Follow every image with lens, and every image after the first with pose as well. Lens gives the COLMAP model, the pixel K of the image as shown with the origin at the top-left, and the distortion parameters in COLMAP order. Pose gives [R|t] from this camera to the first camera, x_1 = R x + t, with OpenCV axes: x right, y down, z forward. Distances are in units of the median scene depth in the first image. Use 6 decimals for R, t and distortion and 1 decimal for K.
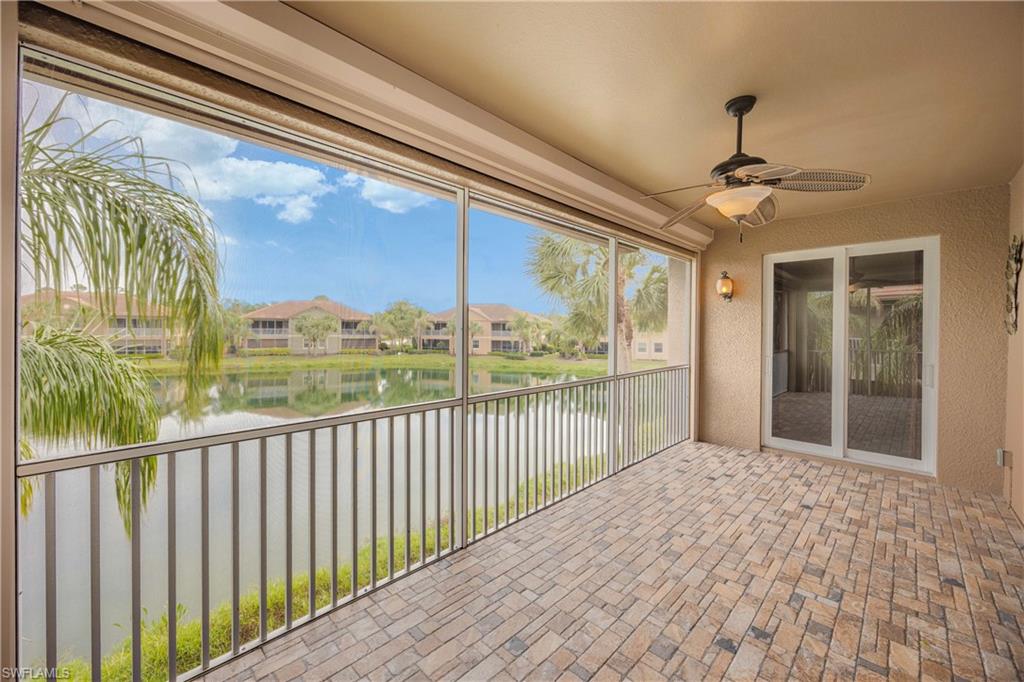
lens RADIAL K [[397.1, 0, 508.2], [0, 397.1, 332.4], [0, 0, 1]] dist [-0.002837, -0.000146]
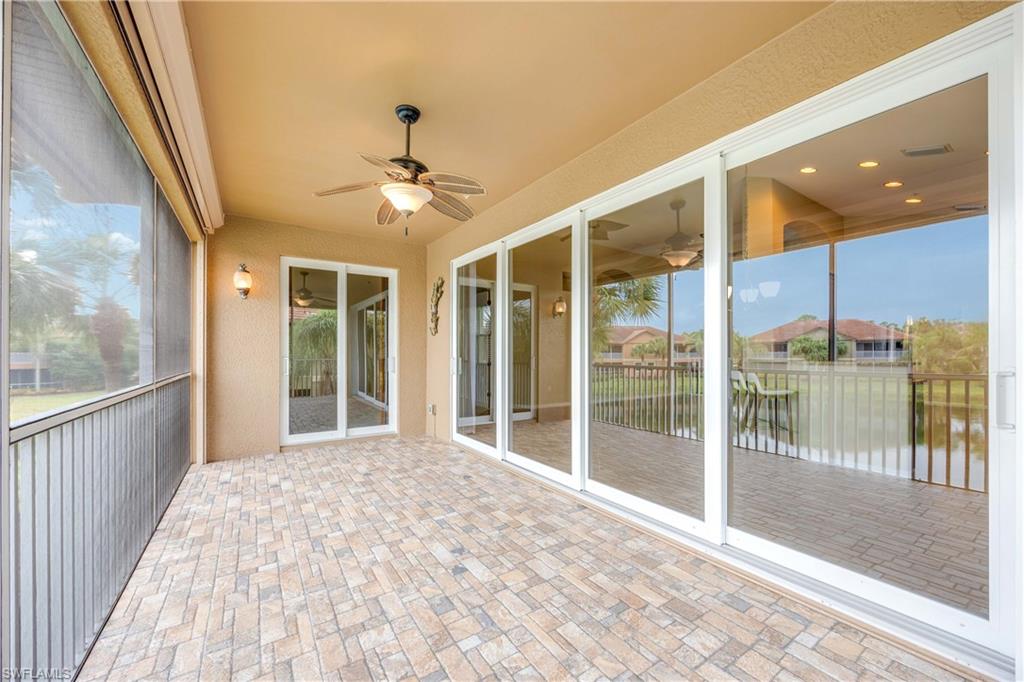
lens RADIAL K [[397.1, 0, 510.4], [0, 397.1, 352.1], [0, 0, 1]] dist [-0.000425, 0.000088]
pose [[0.201799, -0.006886, 0.979403, -0.354065], [0.010590, 0.999932, 0.004849, 0.079177], [-0.979370, 0.009393, 0.201858, 0.366315]]
